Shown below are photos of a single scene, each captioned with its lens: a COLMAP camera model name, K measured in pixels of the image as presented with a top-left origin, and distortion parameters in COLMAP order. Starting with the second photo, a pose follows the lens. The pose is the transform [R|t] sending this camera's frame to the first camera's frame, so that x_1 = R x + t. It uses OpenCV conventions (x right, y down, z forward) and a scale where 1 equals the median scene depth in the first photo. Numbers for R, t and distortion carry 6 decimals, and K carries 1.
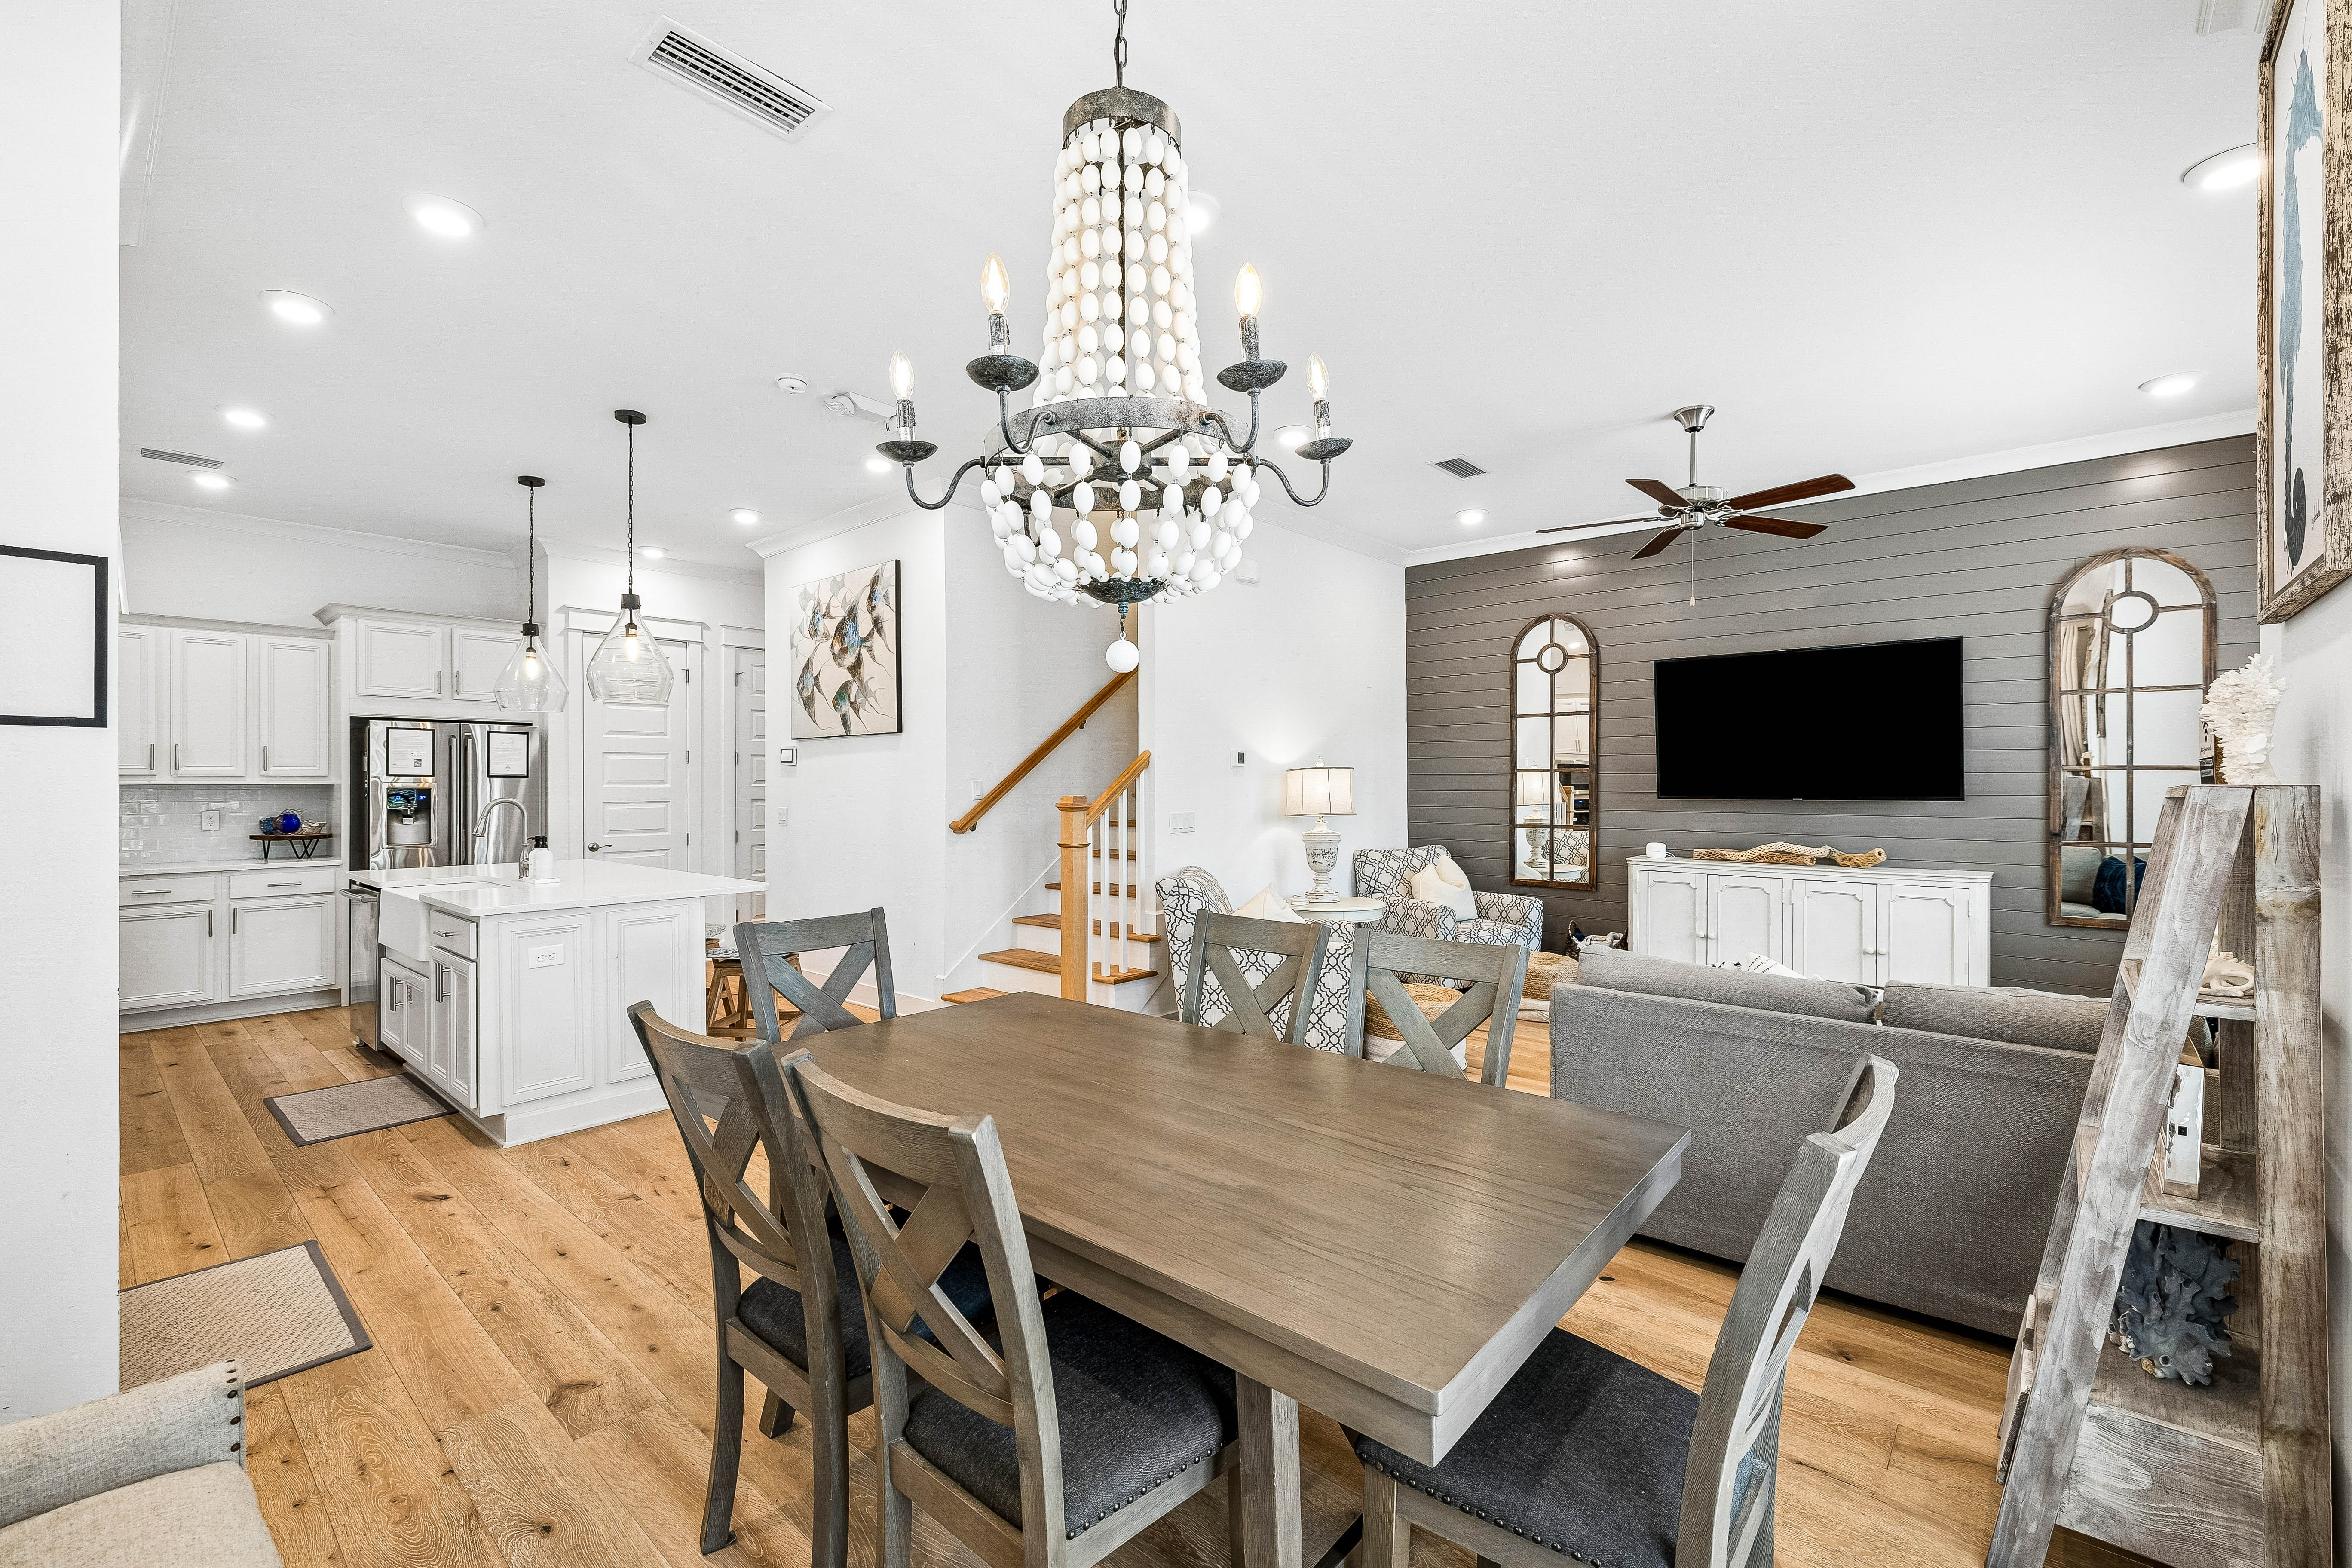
lens RADIAL K [[998.5, 0, 1180.7], [0, 998.5, 781.9], [0, 0, 1]] dist [0.001013, 0.000252]
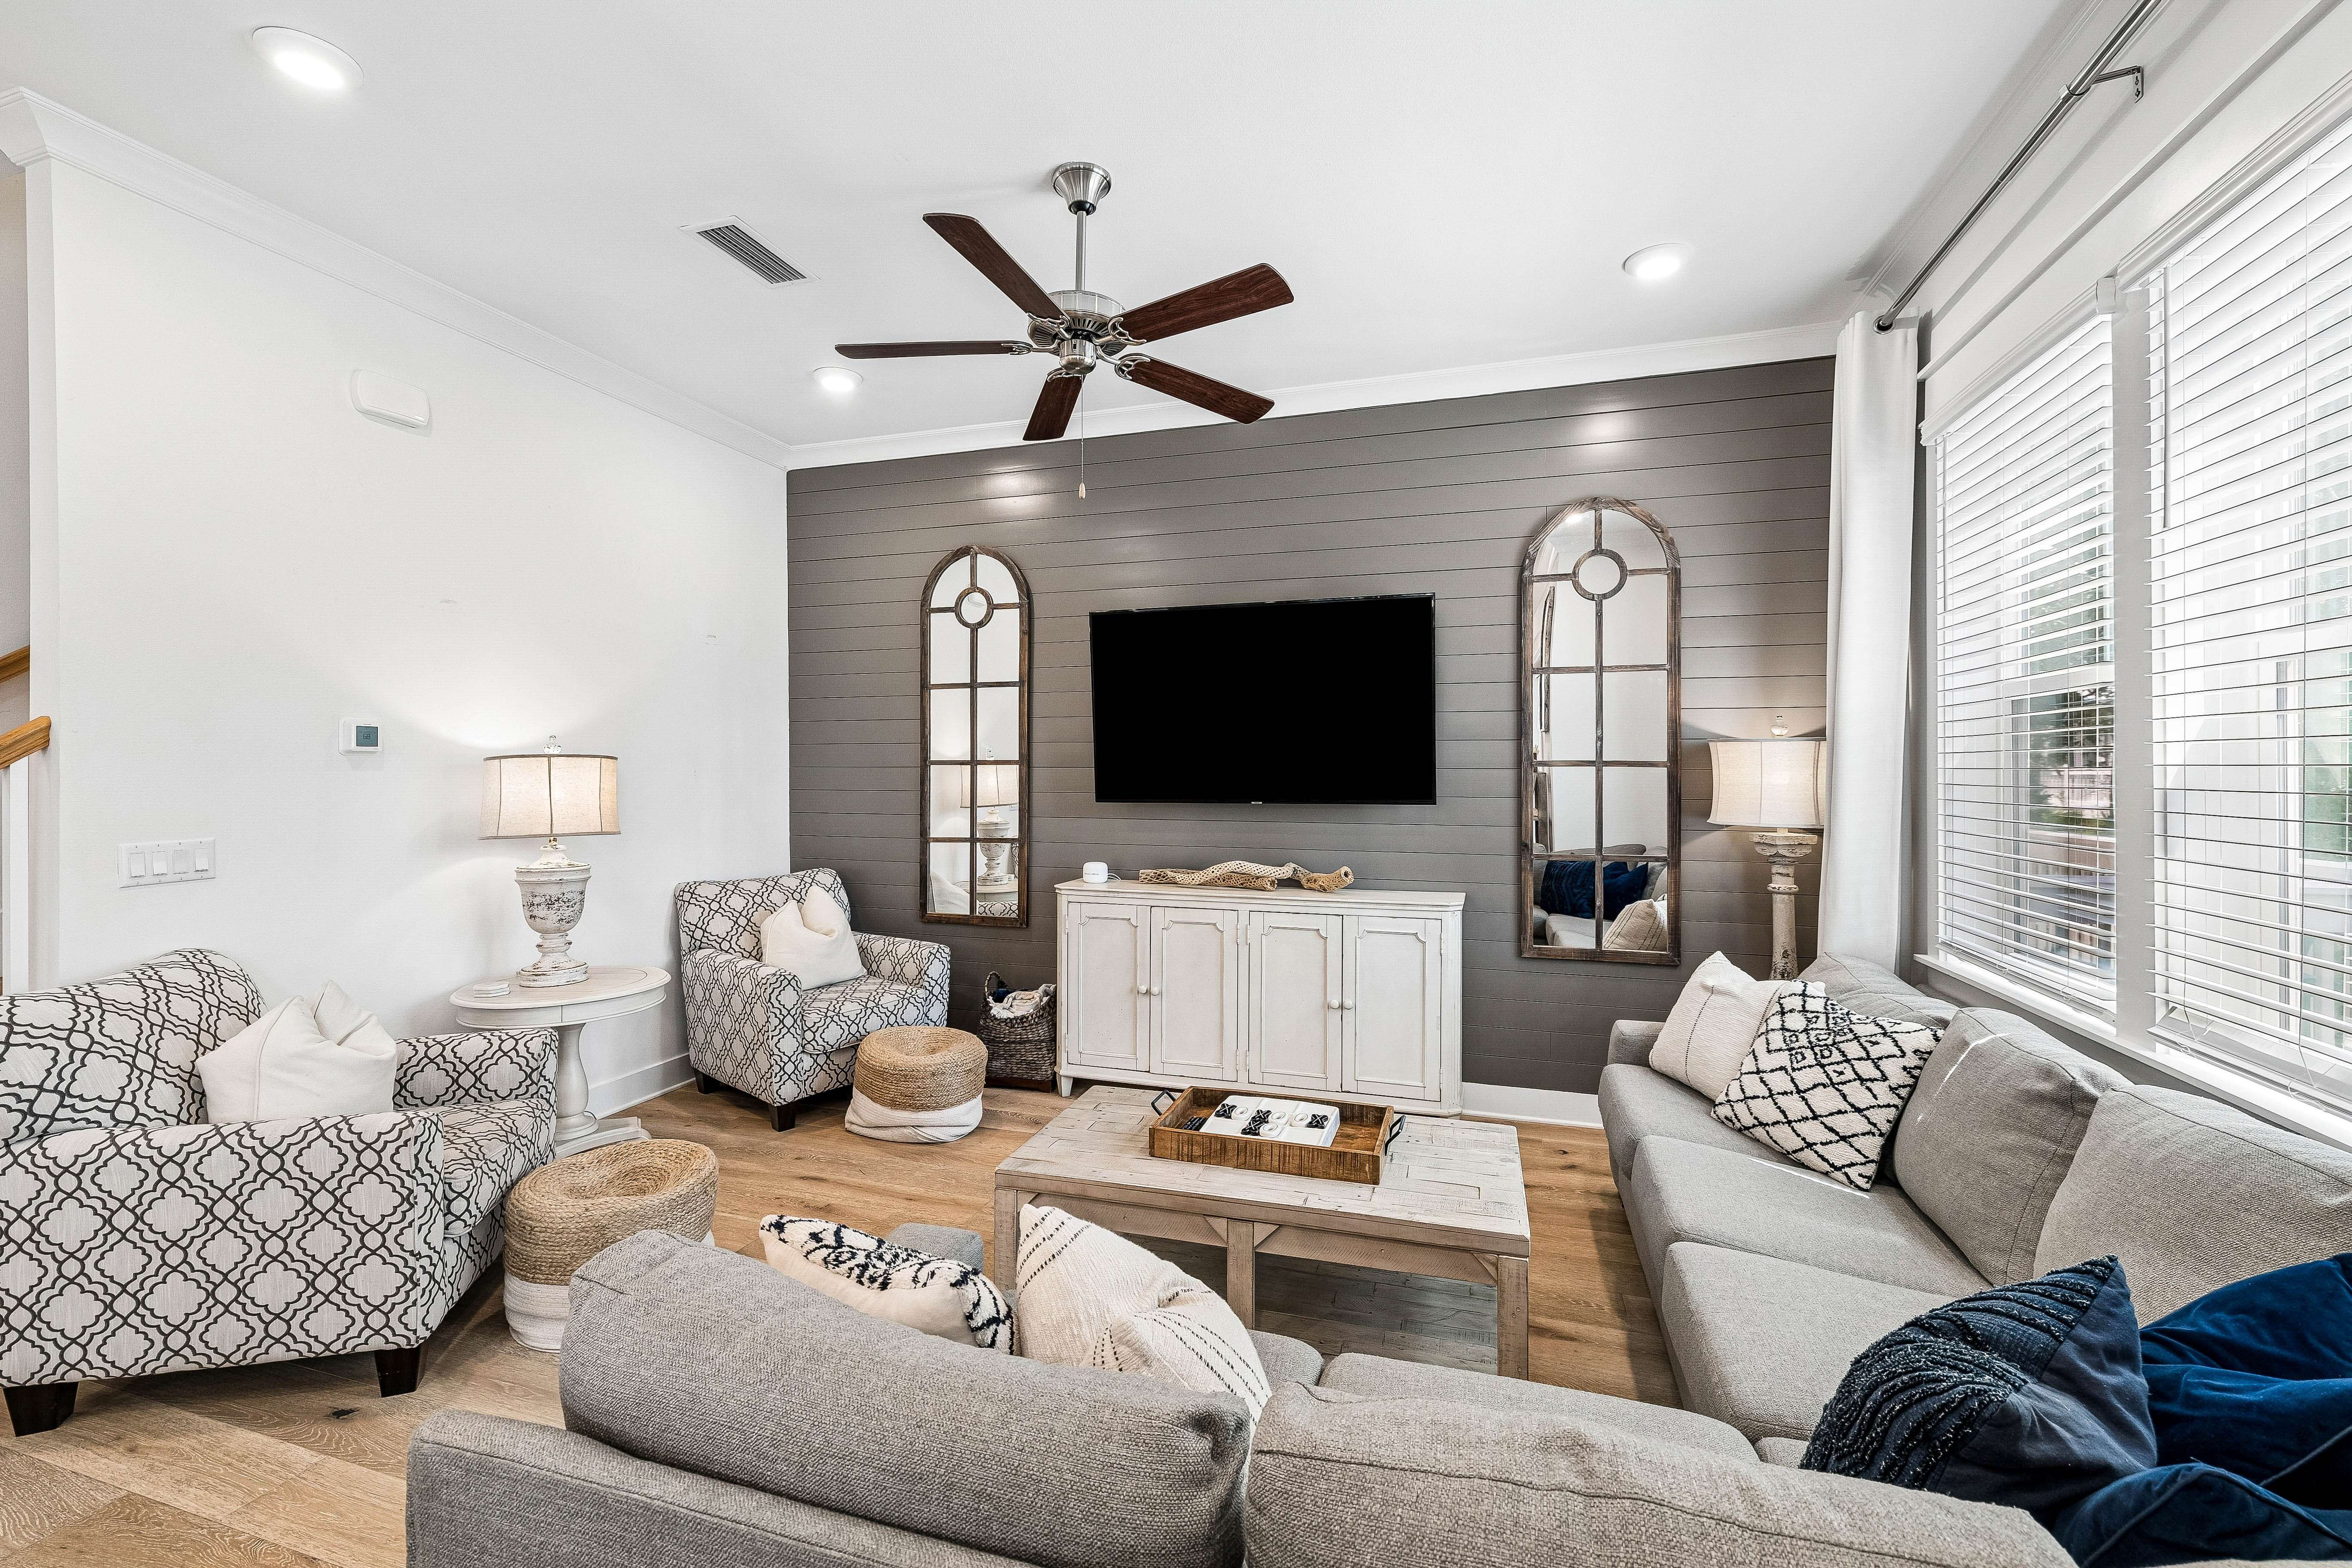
lens RADIAL K [[998.5, 0, 1177.8], [0, 998.5, 772.0], [0, 0, 1]] dist [0.001013, 0.000252]
pose [[0.913948, 0.001837, 0.405828, 0.278935], [-0.001573, 0.999998, -0.000985, -0.005374], [-0.405829, 0.000262, 0.913949, 0.363606]]
